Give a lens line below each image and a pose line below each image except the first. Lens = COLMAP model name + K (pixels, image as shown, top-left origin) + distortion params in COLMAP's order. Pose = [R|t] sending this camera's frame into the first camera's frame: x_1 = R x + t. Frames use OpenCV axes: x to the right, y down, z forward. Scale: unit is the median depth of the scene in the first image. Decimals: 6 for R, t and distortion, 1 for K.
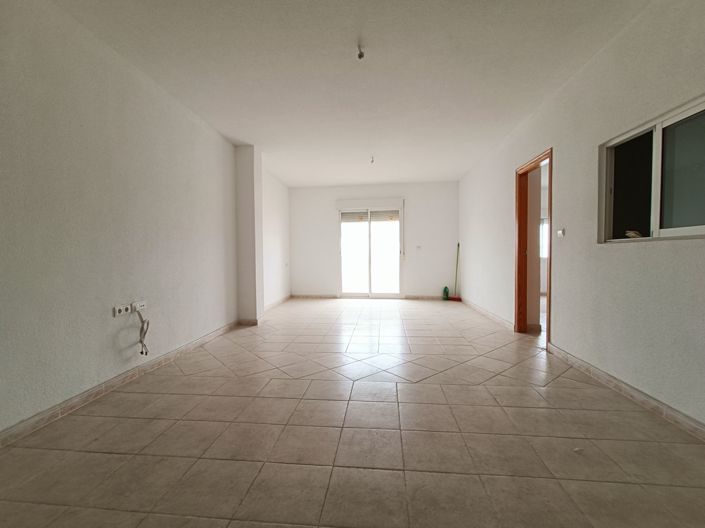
lens RADIAL K [[307.3, 0, 352.5], [0, 307.3, 264.0], [0, 0, 1]] dist [-0.022673, 0.000078]
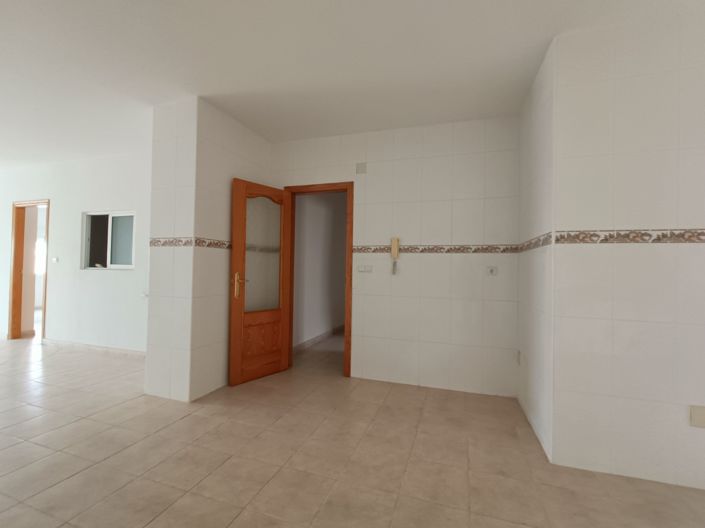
lens RADIAL K [[314.4, 0, 354.9], [0, 314.4, 264.0], [0, 0, 1]] dist [-0.000066, 0.000009]
pose [[0.217729, 0.029144, 0.975574, -0.251704], [0.009600, 0.999442, -0.031999, -0.011878], [-0.975962, 0.016333, 0.217327, -0.390107]]
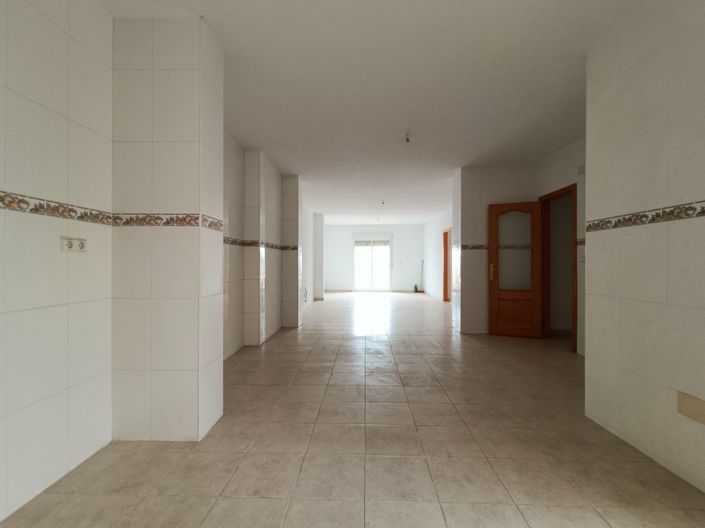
lens RADIAL K [[314.4, 0, 354.9], [0, 314.4, 264.0], [0, 0, 1]] dist [-0.000066, 0.000009]
pose [[0.997505, 0.010658, 0.069780, -0.199170], [-0.008666, 0.999548, -0.028789, 0.012220], [-0.070055, 0.028113, 0.997147, -0.904878]]
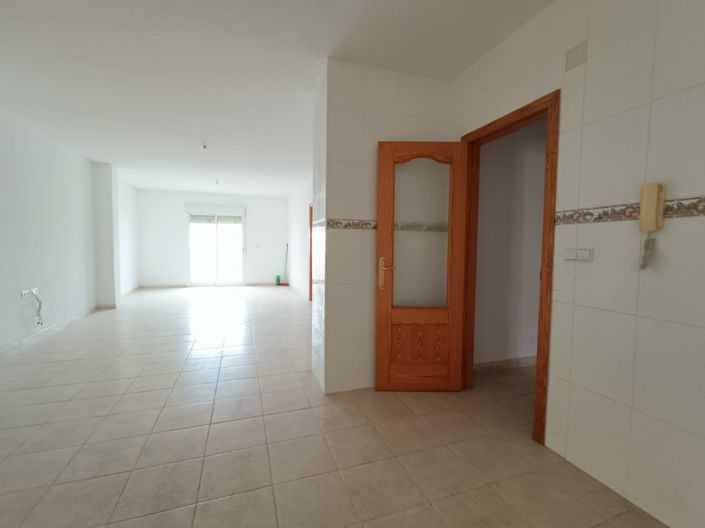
lens RADIAL K [[314.4, 0, 354.9], [0, 314.4, 264.0], [0, 0, 1]] dist [-0.000066, 0.000009]
pose [[0.899082, -0.003953, 0.437762, 0.003788], [-0.008288, 0.999626, 0.026049, -0.018901], [-0.437701, -0.027048, 0.898713, -0.458543]]
